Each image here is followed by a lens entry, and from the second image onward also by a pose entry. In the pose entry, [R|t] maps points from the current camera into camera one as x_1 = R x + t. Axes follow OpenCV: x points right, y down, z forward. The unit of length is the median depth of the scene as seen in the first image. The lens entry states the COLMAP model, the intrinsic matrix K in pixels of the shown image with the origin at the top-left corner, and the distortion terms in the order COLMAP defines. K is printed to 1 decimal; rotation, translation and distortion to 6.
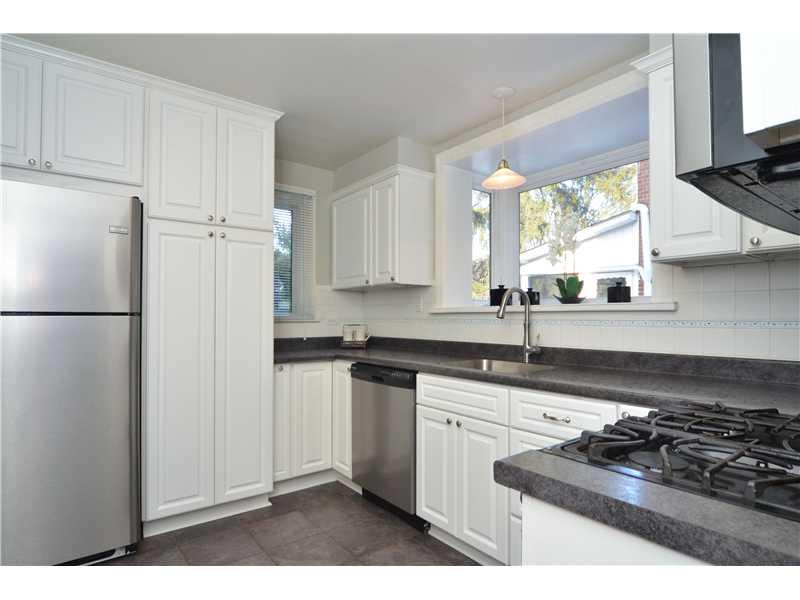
lens RADIAL K [[439.5, 0, 395.7], [0, 439.5, 308.8], [0, 0, 1]] dist [-0.024671, -0.000024]
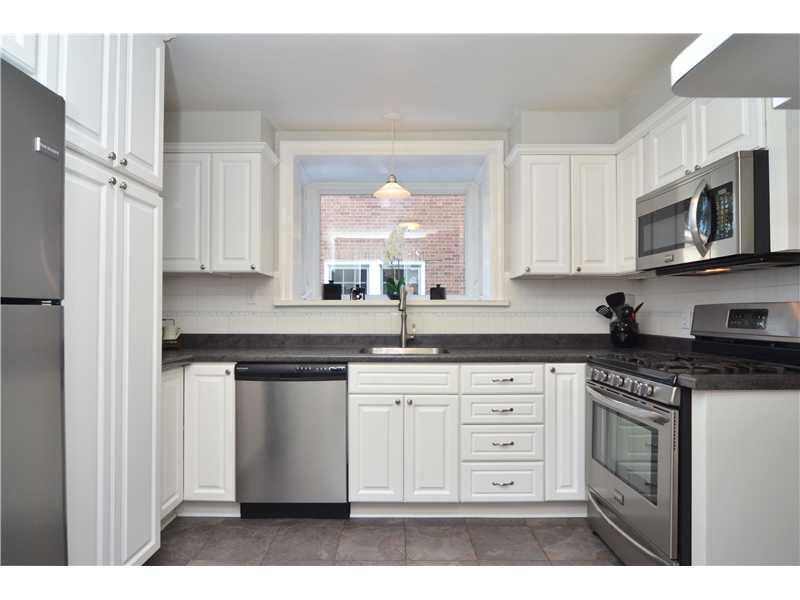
lens RADIAL K [[439.5, 0, 395.7], [0, 439.5, 308.8], [0, 0, 1]] dist [-0.024671, -0.000024]
pose [[0.616639, 0.009896, 0.787184, -0.663910], [-0.015454, 0.999880, -0.000463, 0.016877], [-0.787094, -0.011880, 0.616719, 0.275447]]
